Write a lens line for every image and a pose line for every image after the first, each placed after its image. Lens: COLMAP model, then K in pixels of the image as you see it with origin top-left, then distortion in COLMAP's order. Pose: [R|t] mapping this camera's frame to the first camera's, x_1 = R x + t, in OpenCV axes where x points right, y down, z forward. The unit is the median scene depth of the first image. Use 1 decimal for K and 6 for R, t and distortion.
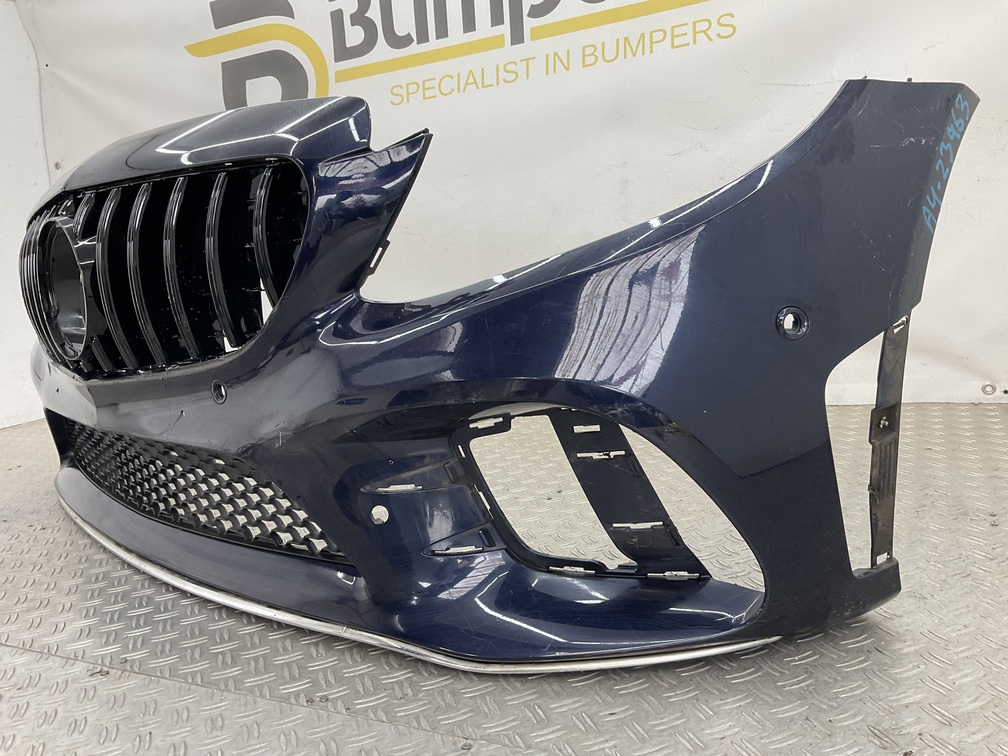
lens RADIAL K [[831.3, 0, 504.0], [0, 831.3, 378.0], [0, 0, 1]] dist [0.045274, -0.075320]
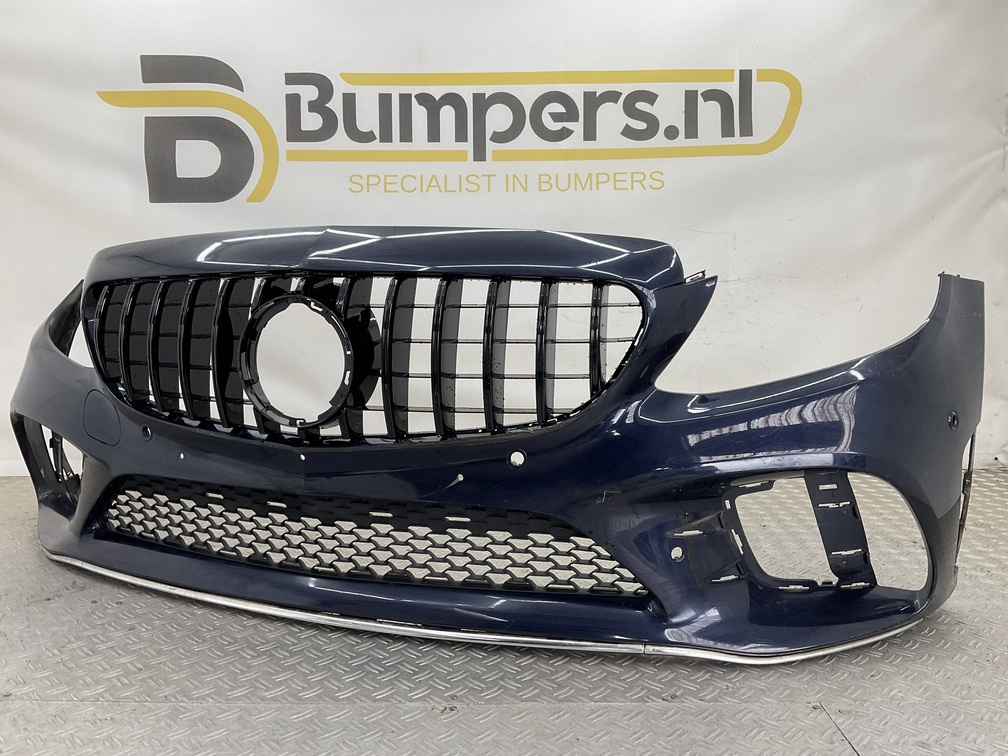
lens RADIAL K [[830.6, 0, 502.8], [0, 830.6, 373.8], [0, 0, 1]] dist [0.114741, -0.216729]
pose [[0.894955, 0.049196, 0.443436, -0.460375], [-0.012076, 0.996209, -0.086149, -0.001599], [-0.445993, 0.071744, 0.892156, -0.039714]]
